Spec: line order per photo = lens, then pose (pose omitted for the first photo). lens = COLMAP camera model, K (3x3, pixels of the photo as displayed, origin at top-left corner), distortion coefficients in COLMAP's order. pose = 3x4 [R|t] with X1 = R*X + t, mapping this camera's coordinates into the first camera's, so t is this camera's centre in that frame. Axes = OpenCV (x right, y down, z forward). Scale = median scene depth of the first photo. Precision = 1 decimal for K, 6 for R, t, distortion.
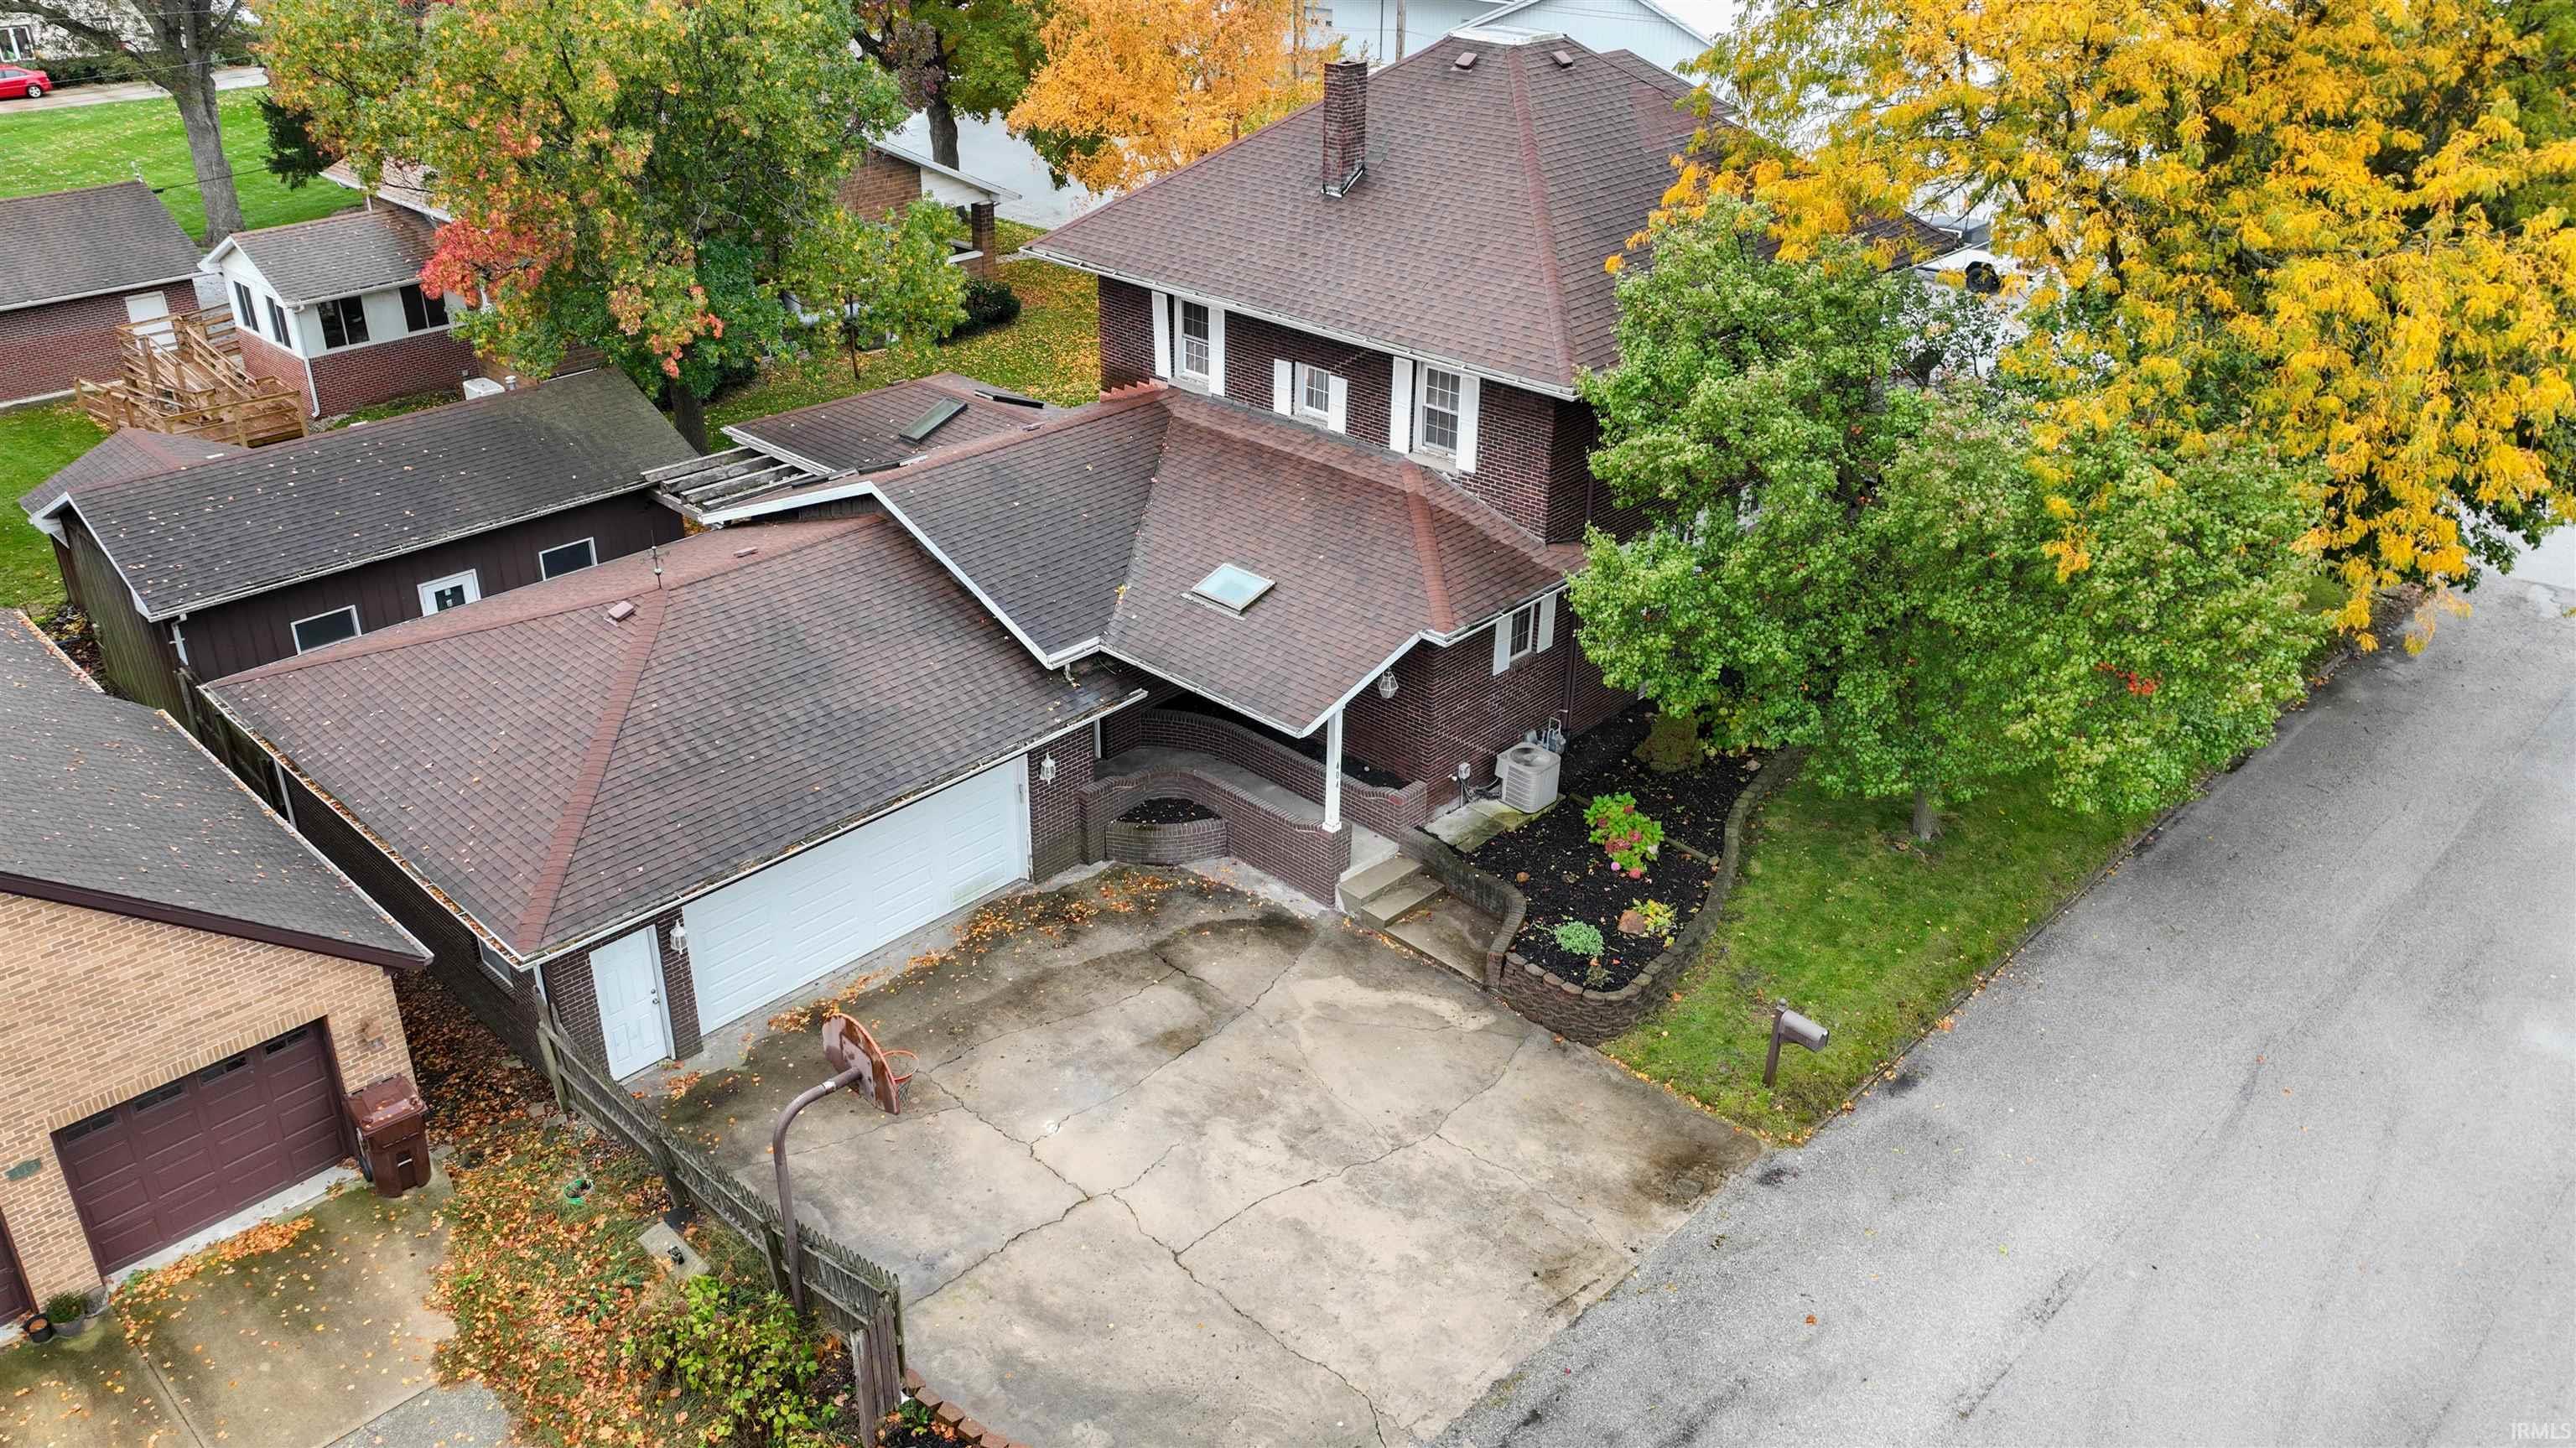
lens RADIAL K [[1903.0, 0, 1225.4], [0, 1903.0, 660.6], [0, 0, 1]] dist [0.050847, -0.000892]
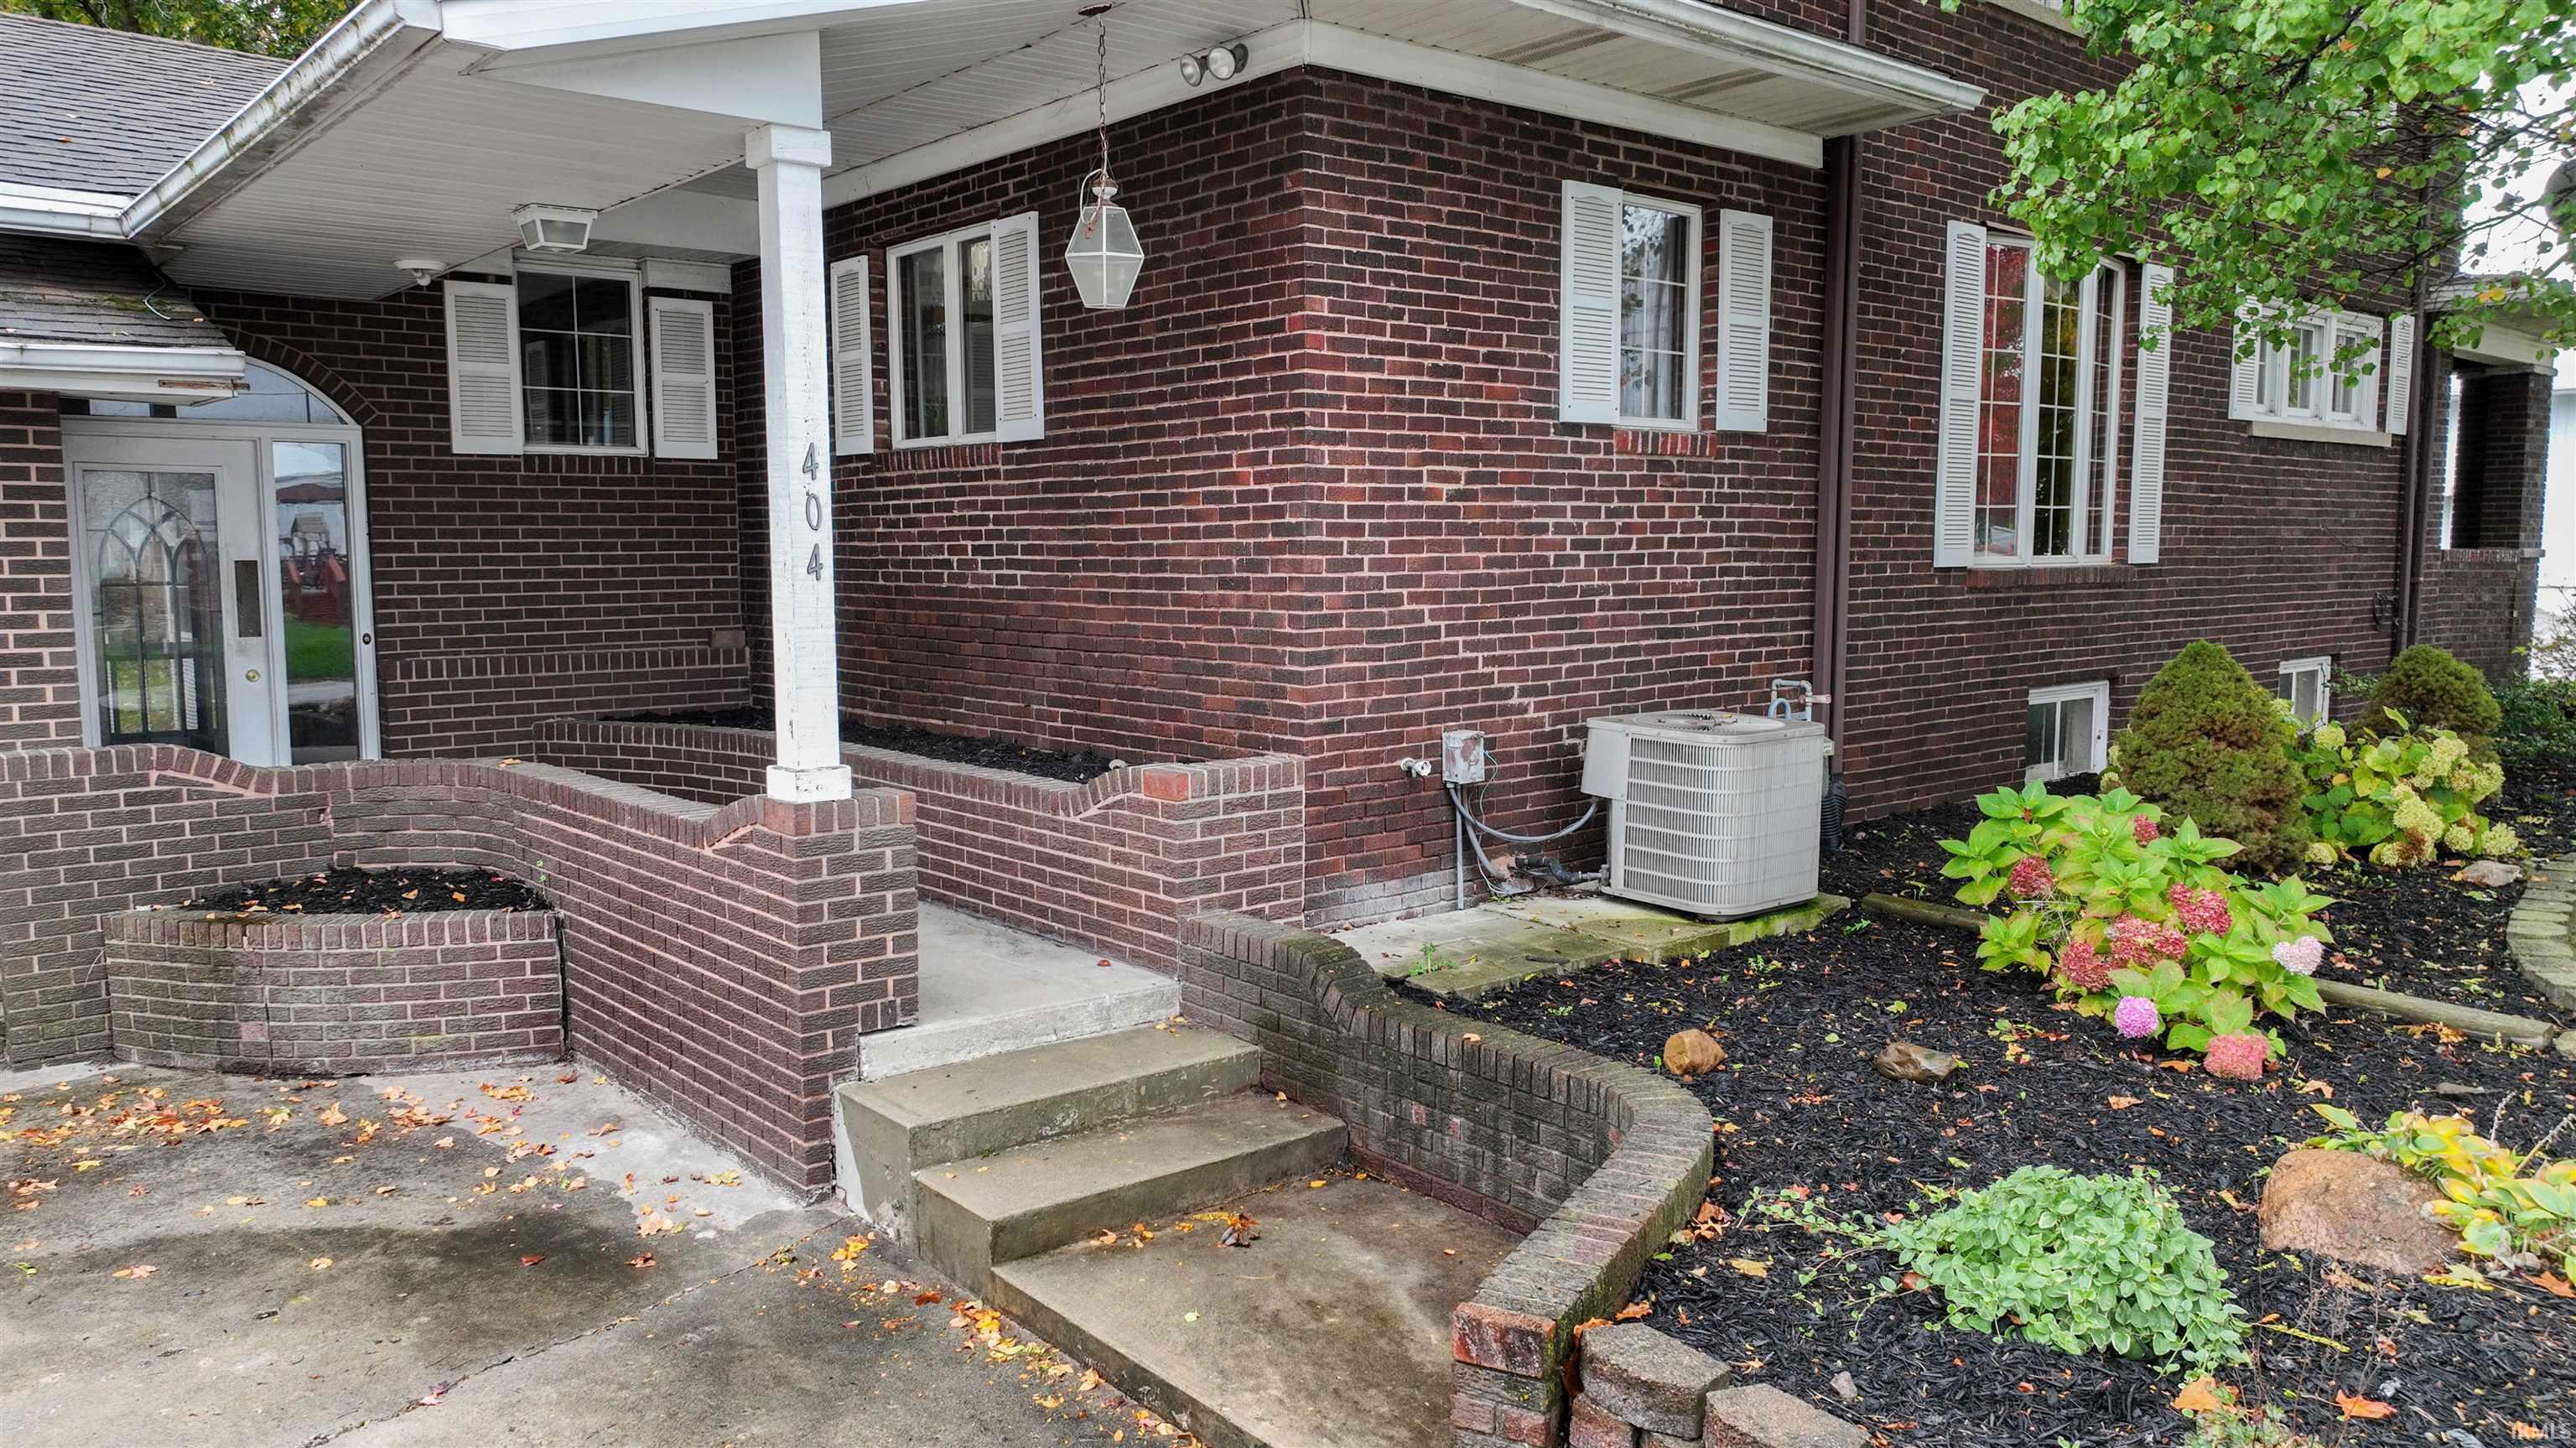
lens RADIAL K [[1804.9, 0, 1288.0], [0, 1804.9, 724.0], [0, 0, 1]] dist [0.010264, -0.004607]
pose [[0.997074, 0.005350, -0.076256, 0.123456], [-0.031060, 0.939843, -0.340190, 0.145152], [0.069849, 0.341563, 0.937260, 0.778972]]
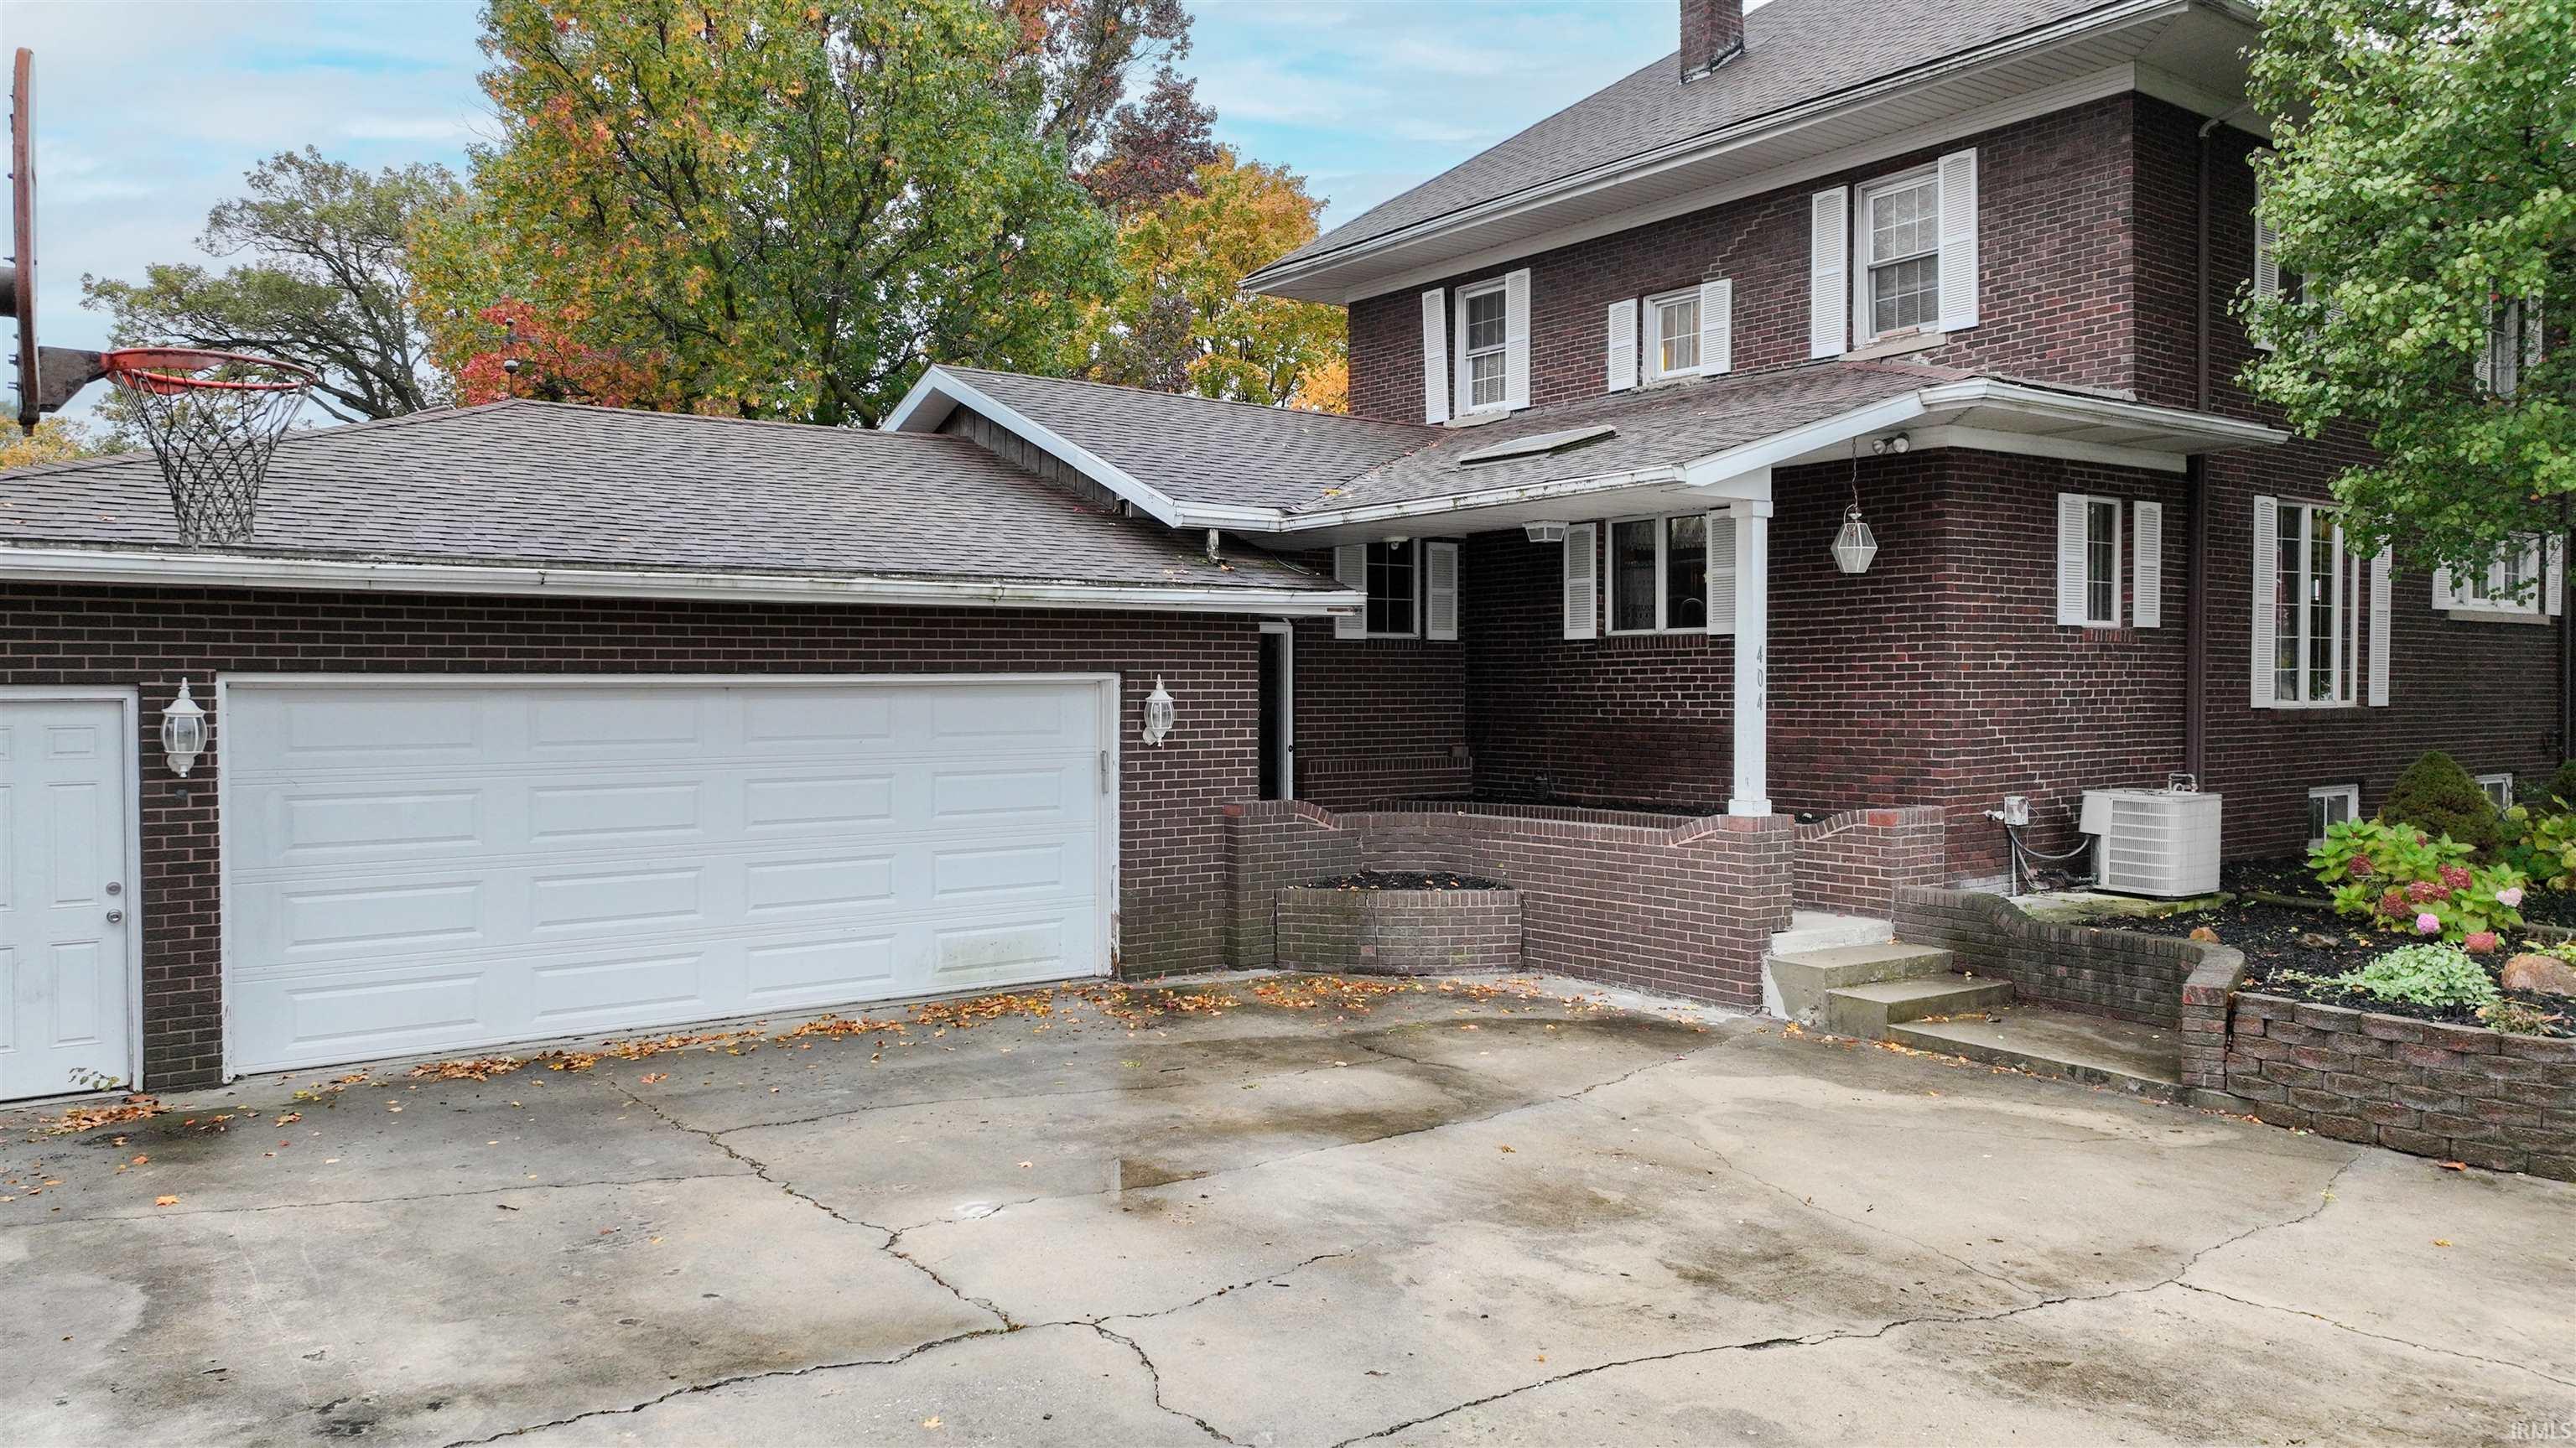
lens RADIAL K [[1798.5, 0, 1288.0], [0, 1798.5, 724.0], [0, 0, 1]] dist [0.000972, 0.009094]
pose [[0.989301, 0.001580, -0.145881, 0.008734], [-0.062264, 0.908870, -0.412405, 0.245467], [0.131935, 0.417076, 0.899245, 0.569284]]
